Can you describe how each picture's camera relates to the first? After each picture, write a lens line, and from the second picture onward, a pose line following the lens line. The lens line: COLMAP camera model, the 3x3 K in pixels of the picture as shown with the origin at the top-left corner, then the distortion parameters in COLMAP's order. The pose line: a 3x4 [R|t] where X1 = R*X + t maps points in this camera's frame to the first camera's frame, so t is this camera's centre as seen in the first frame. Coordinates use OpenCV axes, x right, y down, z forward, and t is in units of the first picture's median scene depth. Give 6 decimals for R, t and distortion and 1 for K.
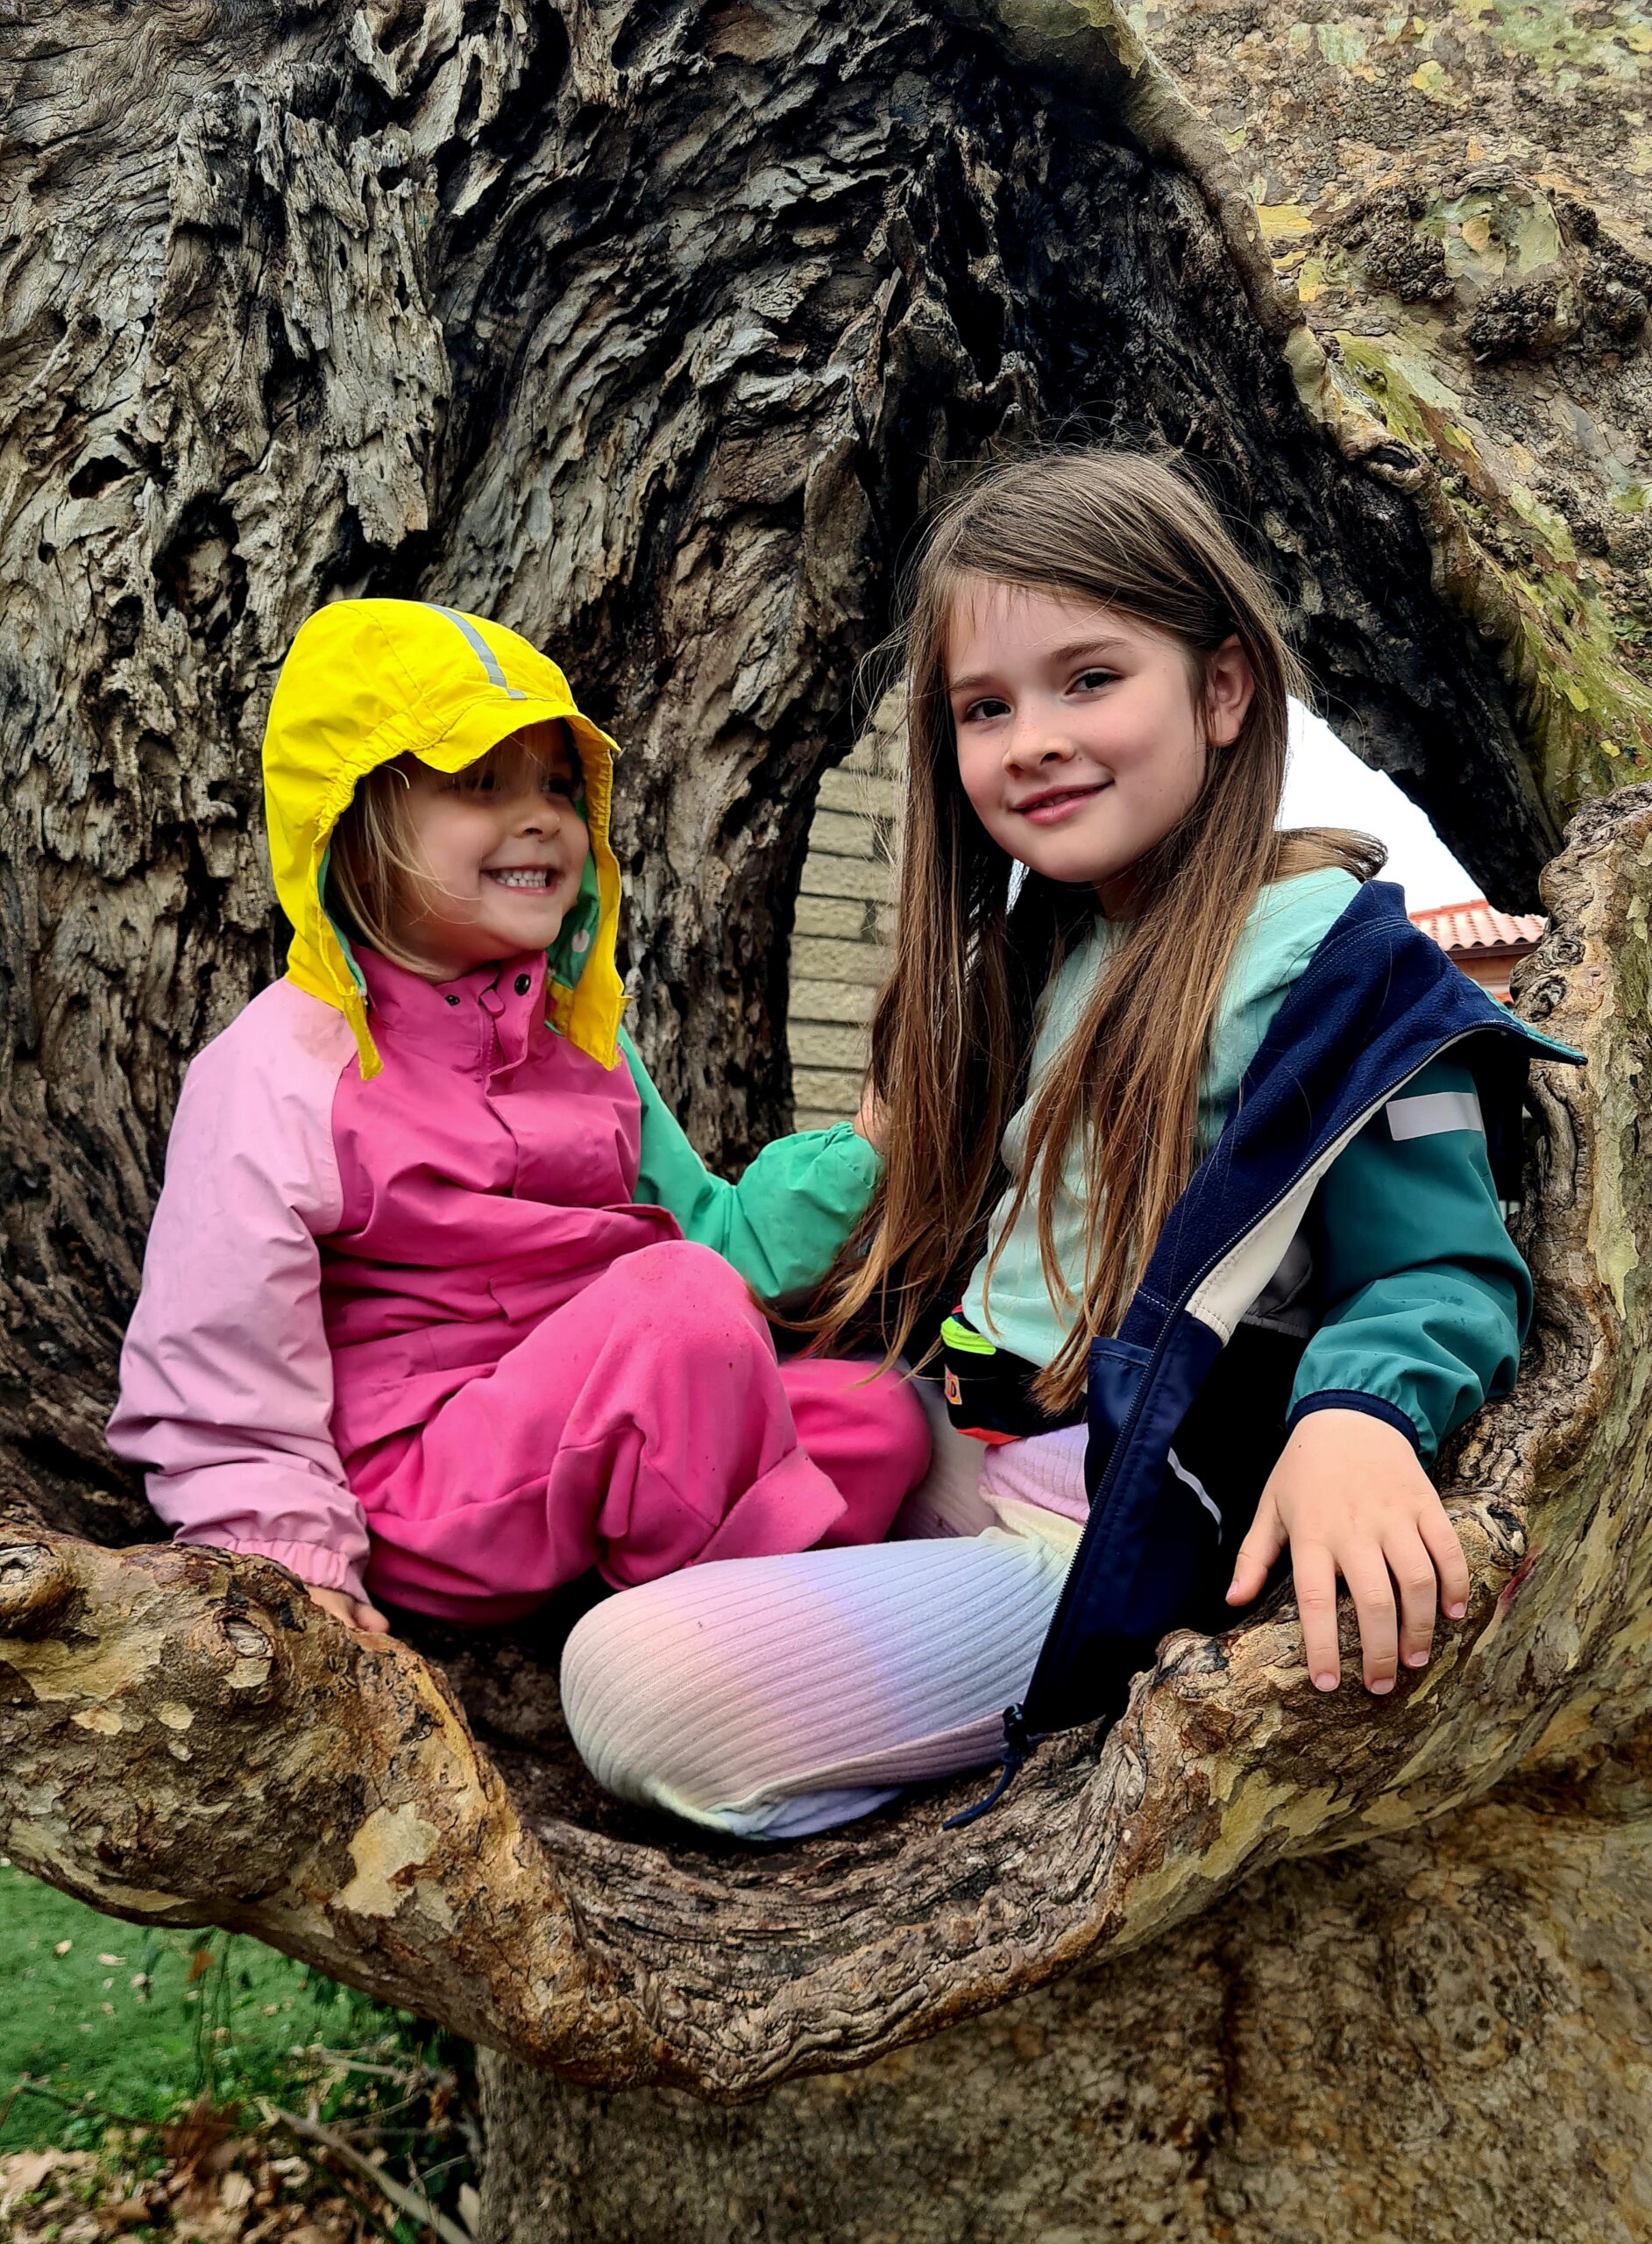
lens RADIAL K [[1593.1, 0, 1029.6], [0, 1593.1, 1120.8], [0, 0, 1]] dist [0.030245, -0.002901]
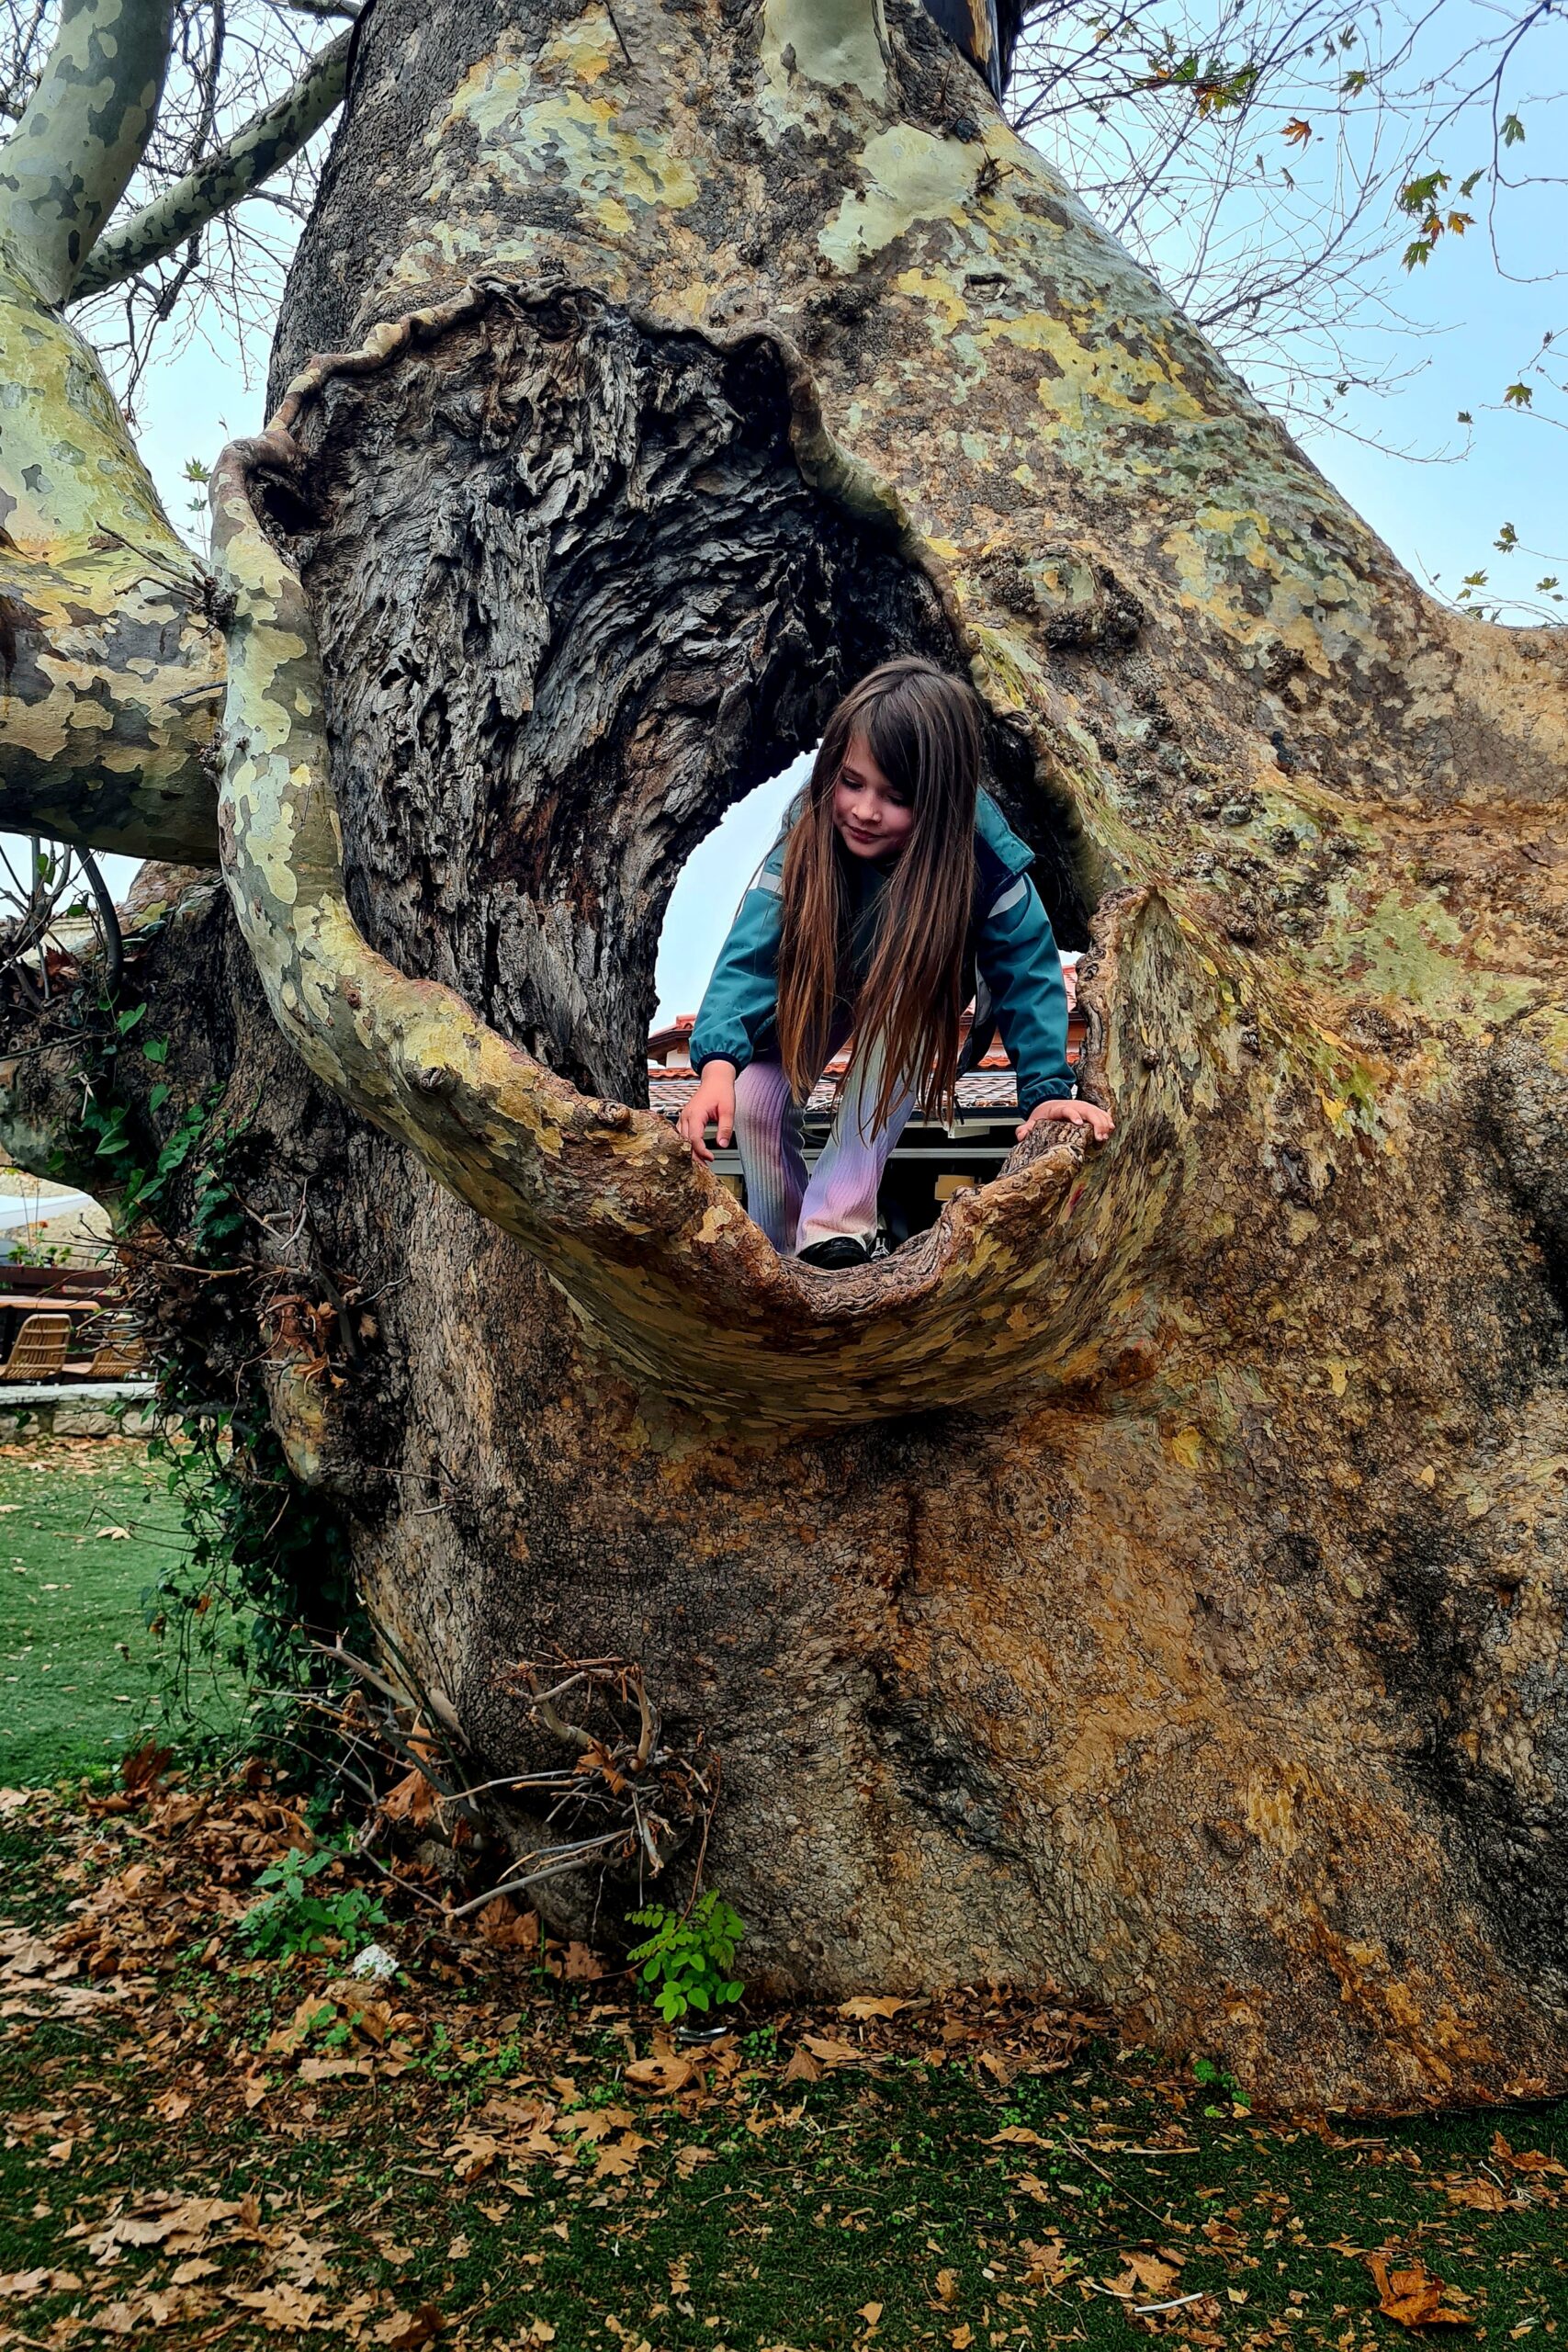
lens RADIAL K [[2607.8, 0, 784.0], [0, 2607.8, 1176.0], [0, 0, 1]] dist [0.005184, 1.291173]
pose [[0.973939, 0.042793, 0.222739, -0.769614], [-0.025832, 0.996578, -0.078514, 0.428796], [-0.225336, 0.070714, 0.971711, -2.094719]]
